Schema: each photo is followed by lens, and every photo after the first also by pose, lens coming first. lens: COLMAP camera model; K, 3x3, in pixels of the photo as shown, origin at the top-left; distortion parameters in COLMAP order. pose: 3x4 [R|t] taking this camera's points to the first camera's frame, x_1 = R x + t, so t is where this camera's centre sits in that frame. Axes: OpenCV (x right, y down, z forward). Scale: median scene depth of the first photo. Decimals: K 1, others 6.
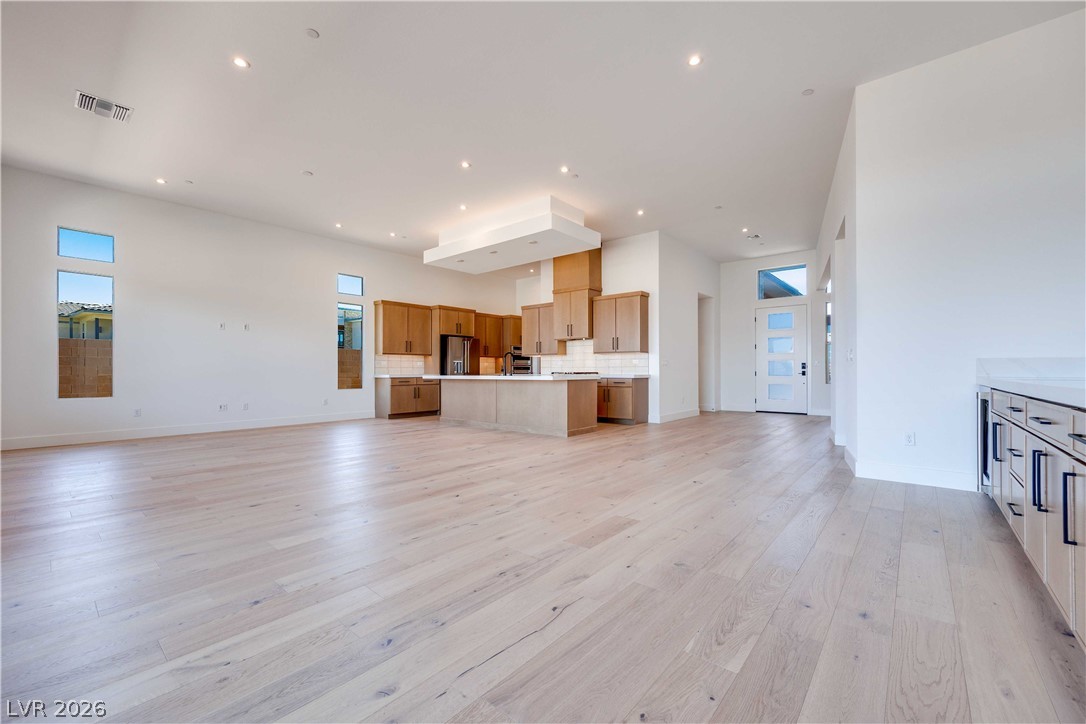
lens RADIAL K [[448.9, 0, 548.3], [0, 448.9, 369.4], [0, 0, 1]] dist [-0.004469, 0.000354]
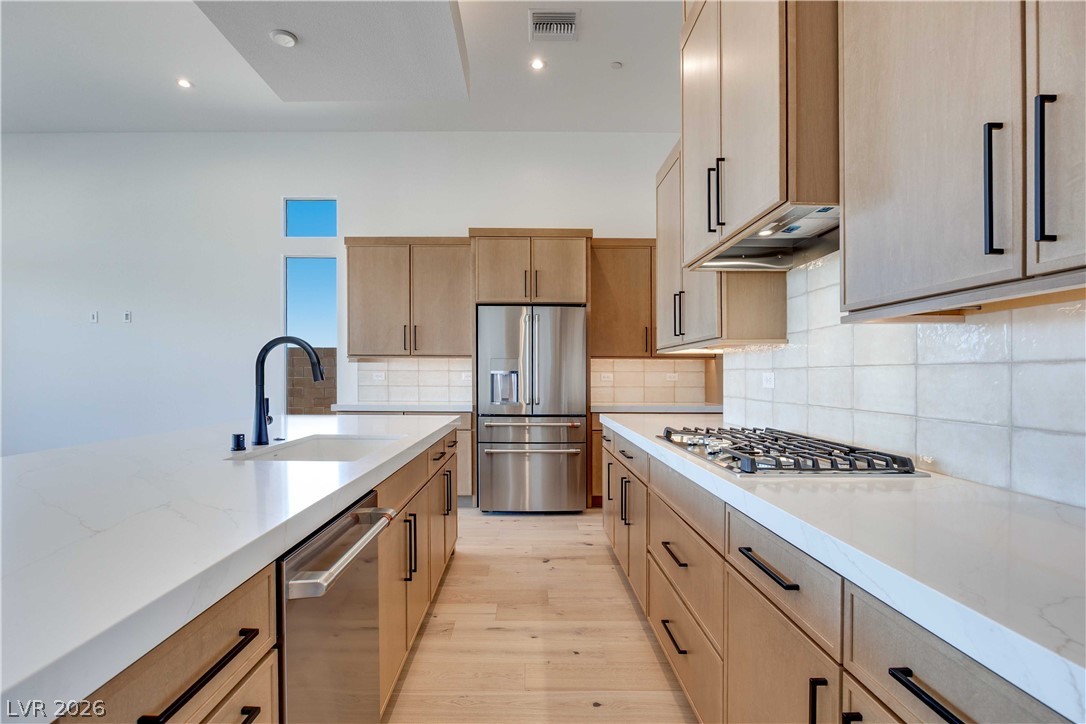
lens RADIAL K [[523.0, 0, 539.5], [0, 523.0, 371.5], [0, 0, 1]] dist [-0.000952, -0.000264]
pose [[0.649552, -0.000187, -0.760317, 0.153230], [-0.003065, 0.999991, -0.002864, -0.018099], [0.760311, 0.004190, 0.649545, 0.793783]]
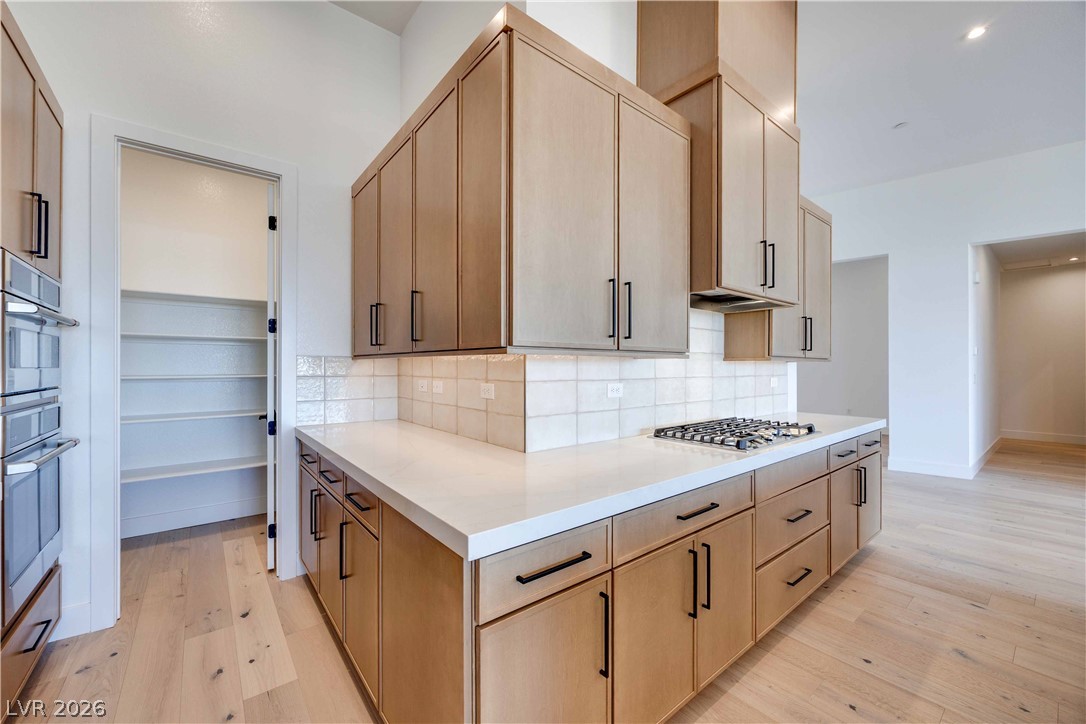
lens RADIAL K [[425.9, 0, 538.7], [0, 425.9, 362.7], [0, 0, 1]] dist [0.002561, 0.000245]
pose [[0.206098, 0.013858, 0.978433, -0.207807], [-0.004098, 0.999903, -0.013299, -0.026566], [-0.978523, -0.001269, 0.206135, 1.046108]]
